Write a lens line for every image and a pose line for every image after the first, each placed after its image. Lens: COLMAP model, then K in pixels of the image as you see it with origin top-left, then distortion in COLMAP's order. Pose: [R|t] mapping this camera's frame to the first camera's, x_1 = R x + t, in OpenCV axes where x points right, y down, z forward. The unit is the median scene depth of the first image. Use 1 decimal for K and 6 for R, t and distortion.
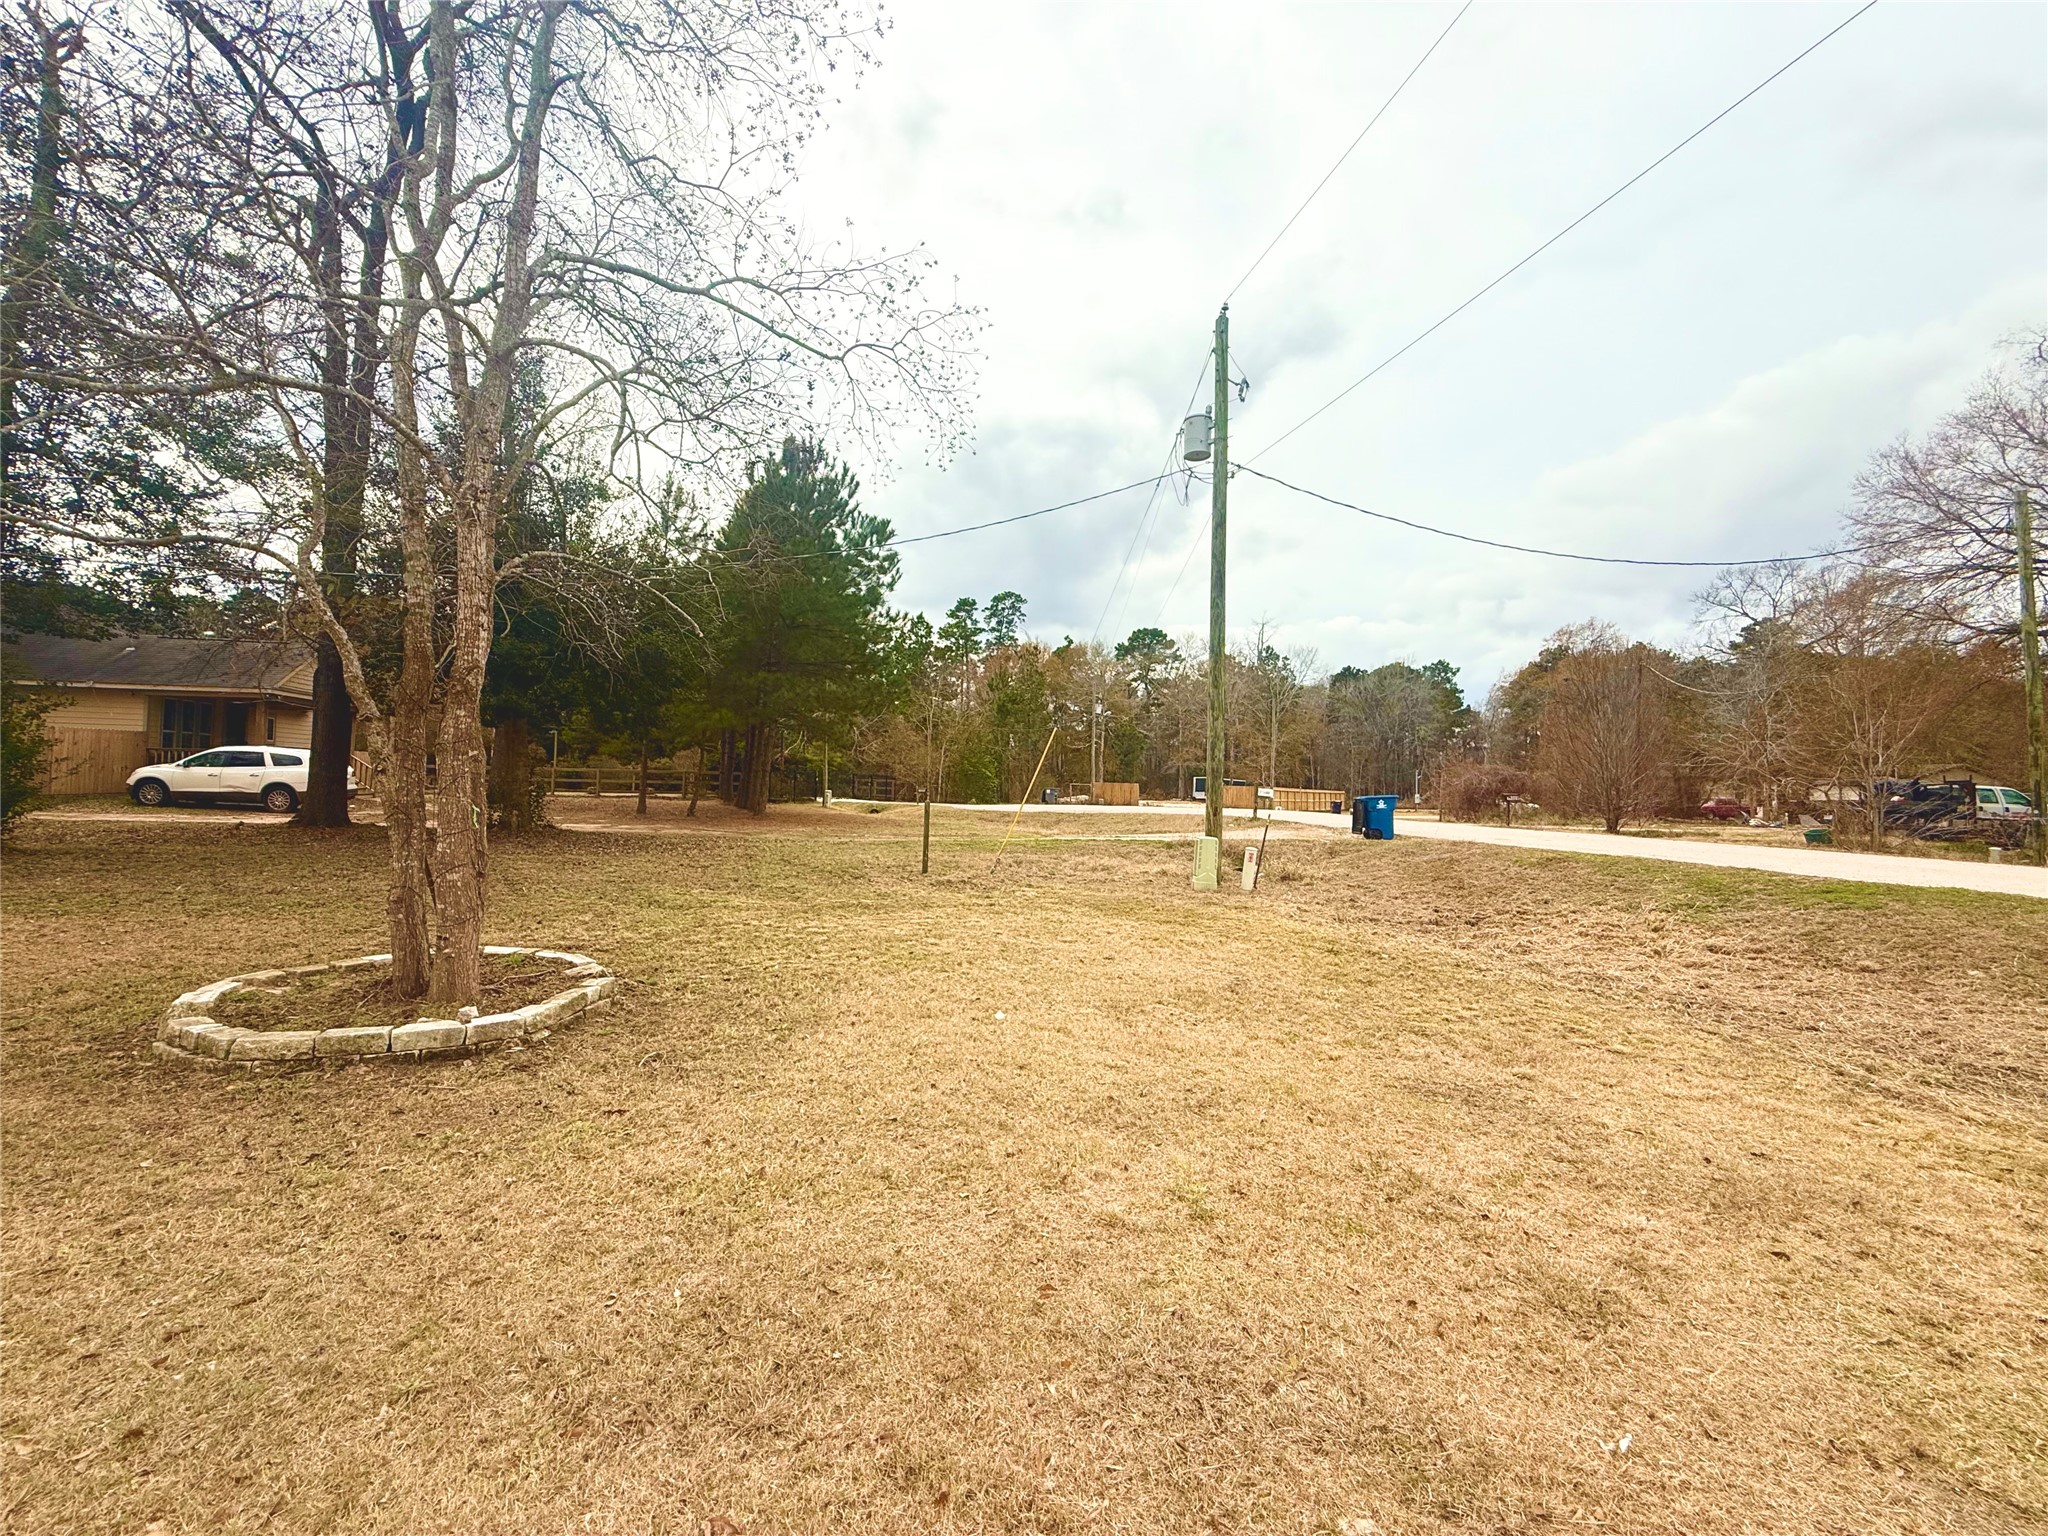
lens RADIAL K [[815.8, 0, 1018.0], [0, 815.8, 767.2], [0, 0, 1]] dist [0.000713, 0.000071]
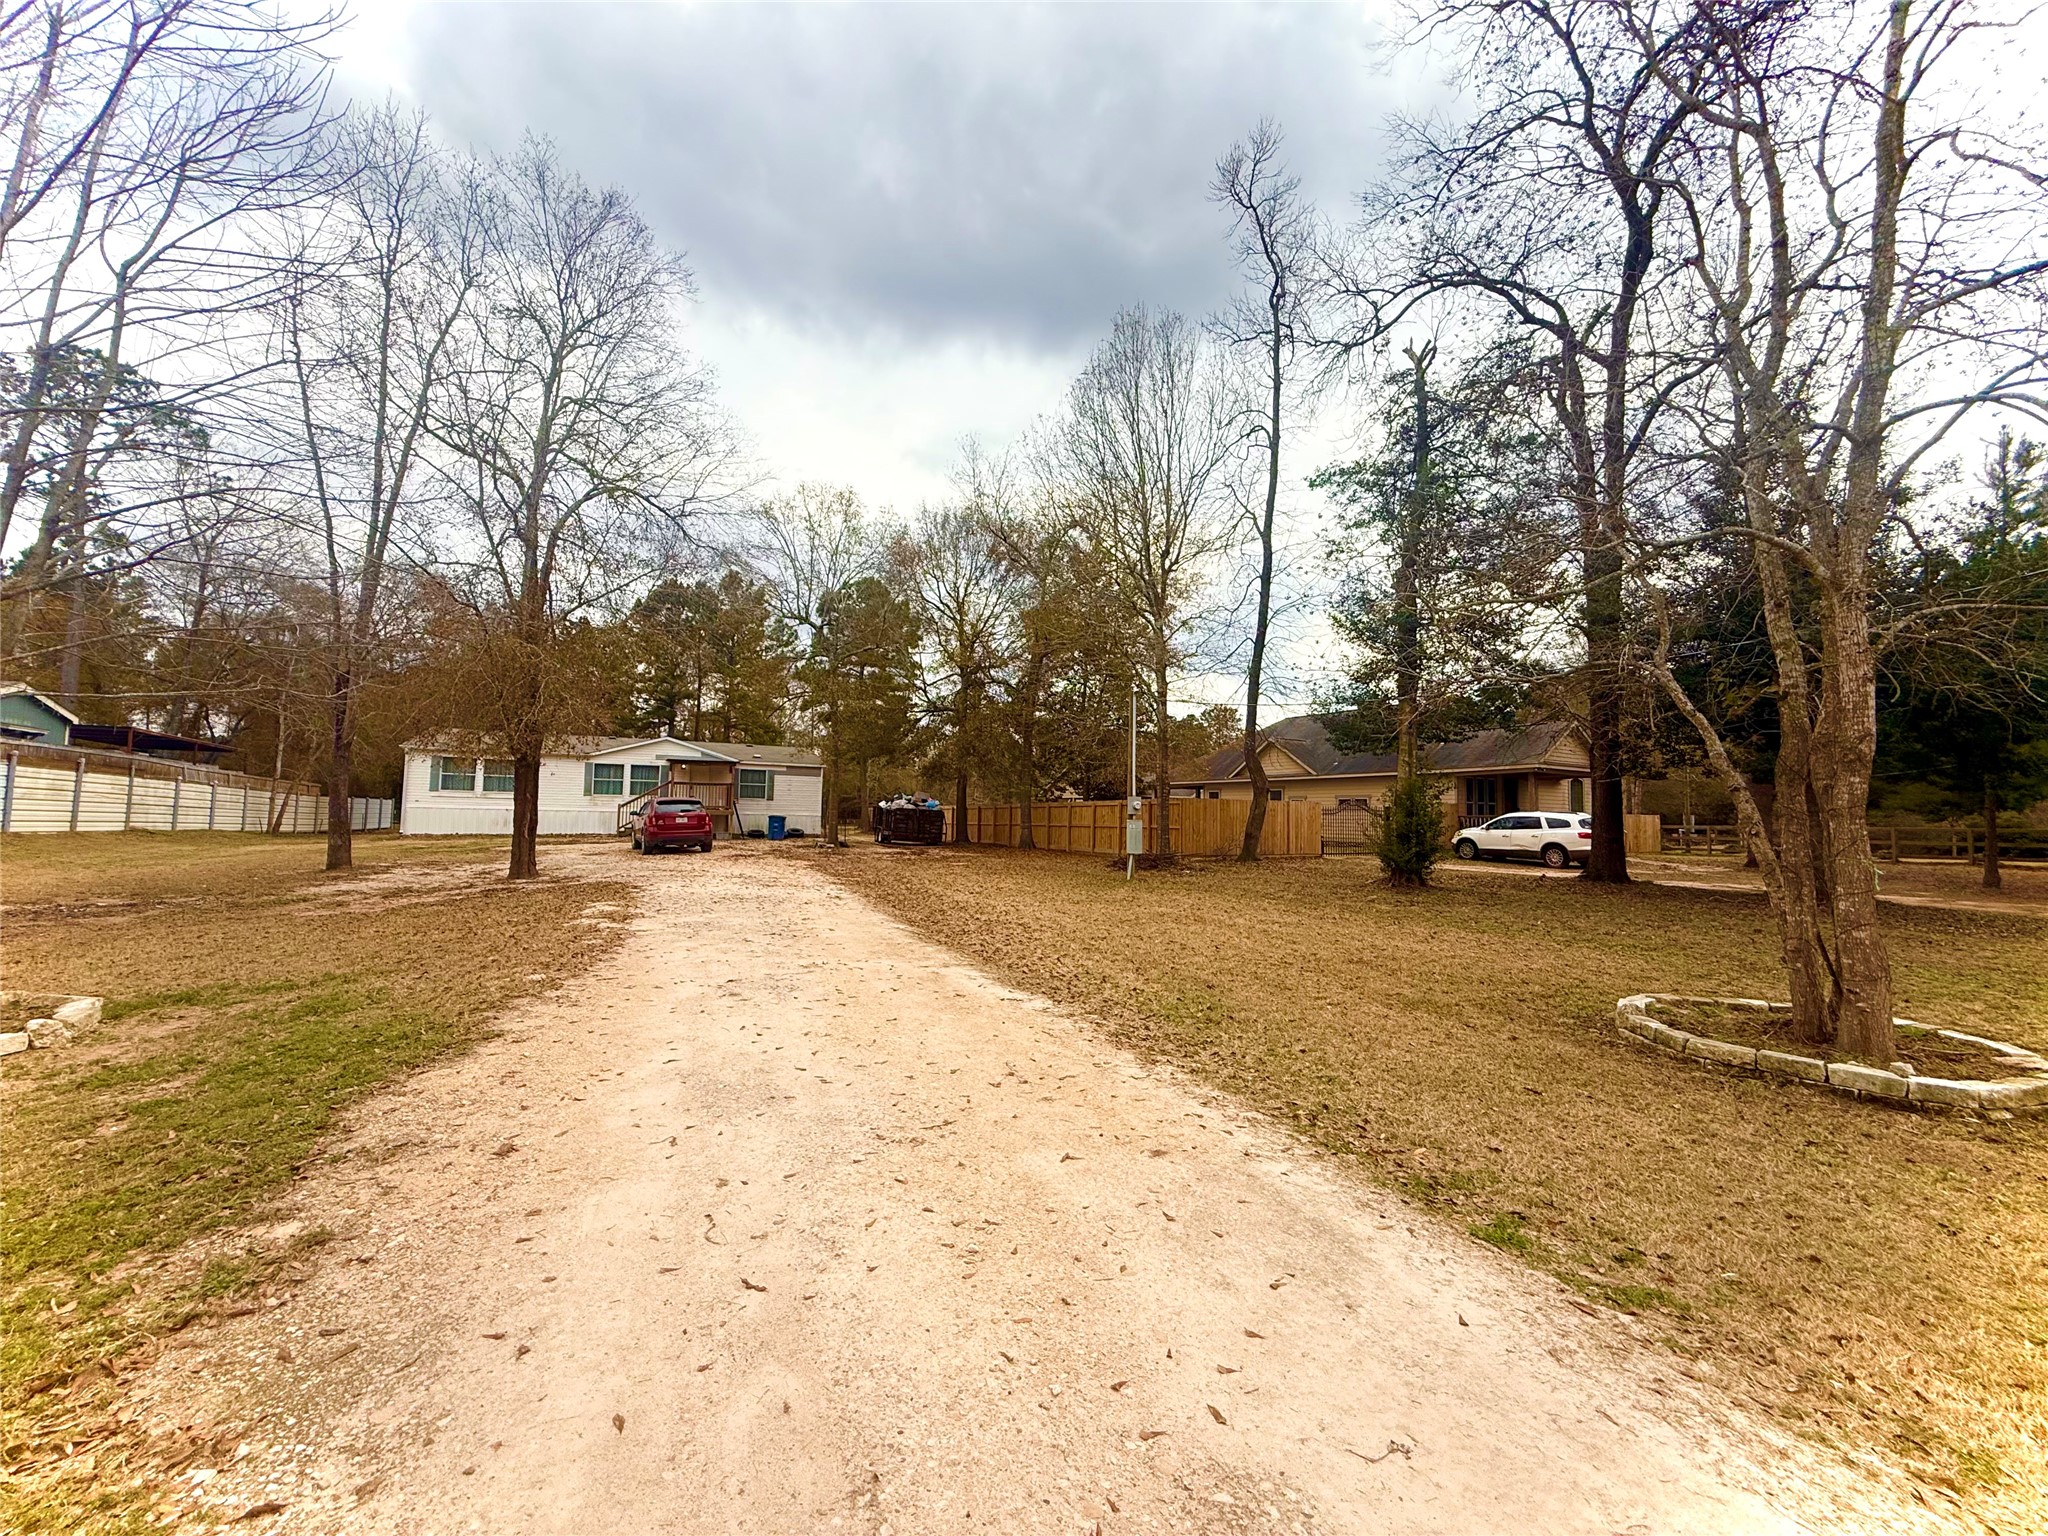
lens RADIAL K [[815.8, 0, 1018.0], [0, 815.8, 767.2], [0, 0, 1]] dist [0.000713, 0.000071]
pose [[0.285187, -0.081641, -0.954989, 0.020648], [0.011257, 0.996582, -0.081835, -0.006239], [0.958406, 0.012588, 0.285131, -0.284163]]
